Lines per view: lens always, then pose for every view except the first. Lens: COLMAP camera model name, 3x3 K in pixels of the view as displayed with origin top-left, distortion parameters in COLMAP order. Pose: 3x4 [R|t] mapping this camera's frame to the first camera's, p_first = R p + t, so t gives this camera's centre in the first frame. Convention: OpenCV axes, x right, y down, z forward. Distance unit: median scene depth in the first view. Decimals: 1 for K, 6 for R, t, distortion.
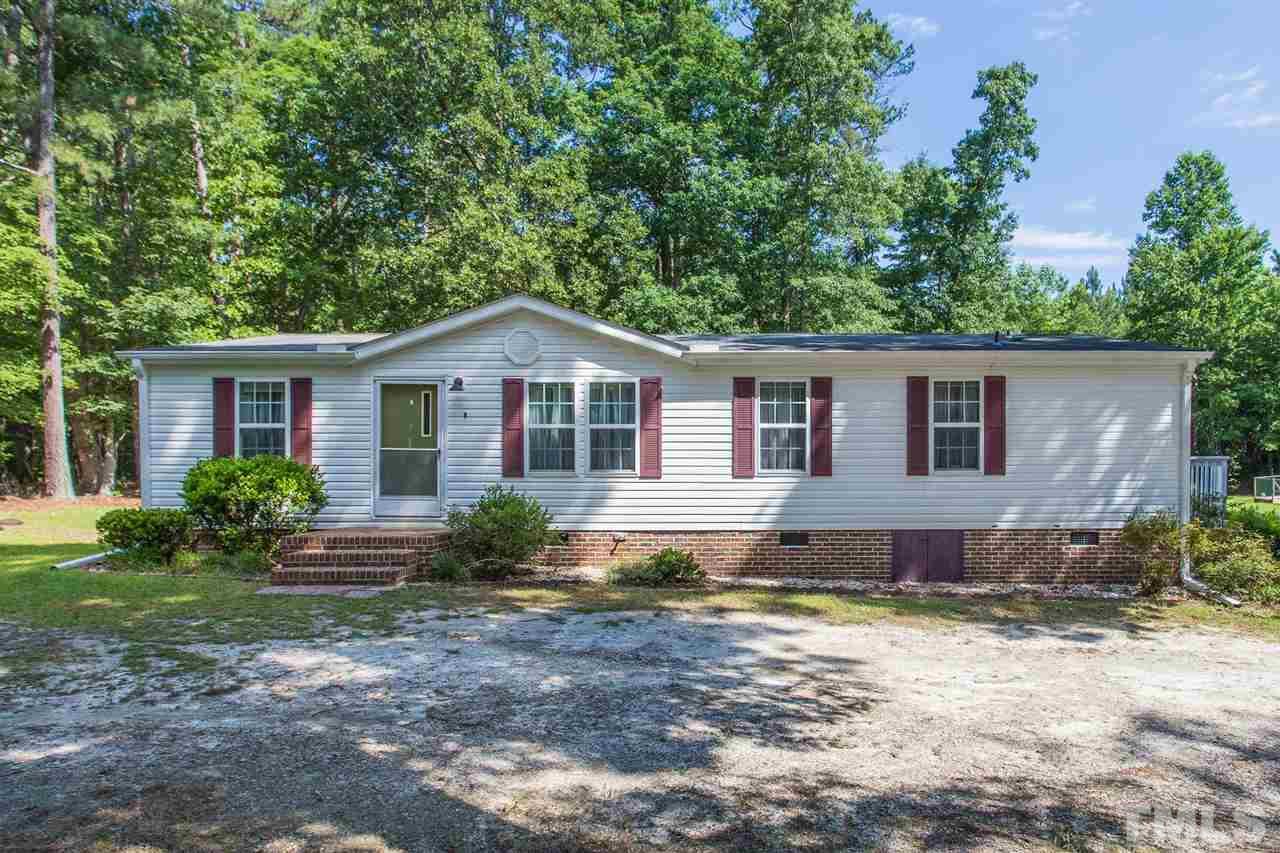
lens RADIAL K [[647.8, 0, 661.1], [0, 647.8, 453.7], [0, 0, 1]] dist [0.001380, 0.000867]
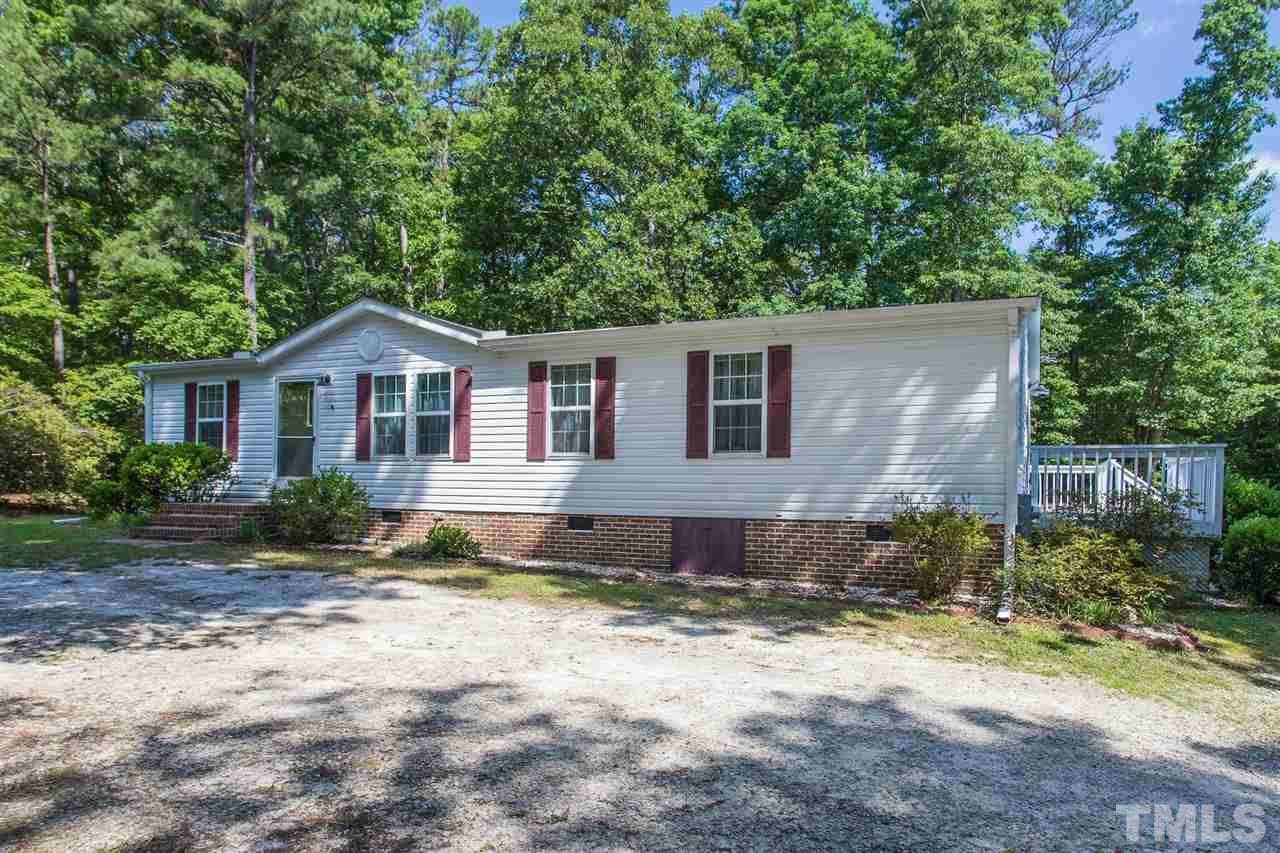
lens RADIAL K [[619.5, 0, 615.0], [0, 619.5, 466.8], [0, 0, 1]] dist [-0.000449, -0.000017]
pose [[0.946206, 0.006728, -0.323495, 0.554626], [-0.006617, 0.999977, 0.001442, 0.043805], [0.323497, 0.000776, 0.946229, 0.125094]]
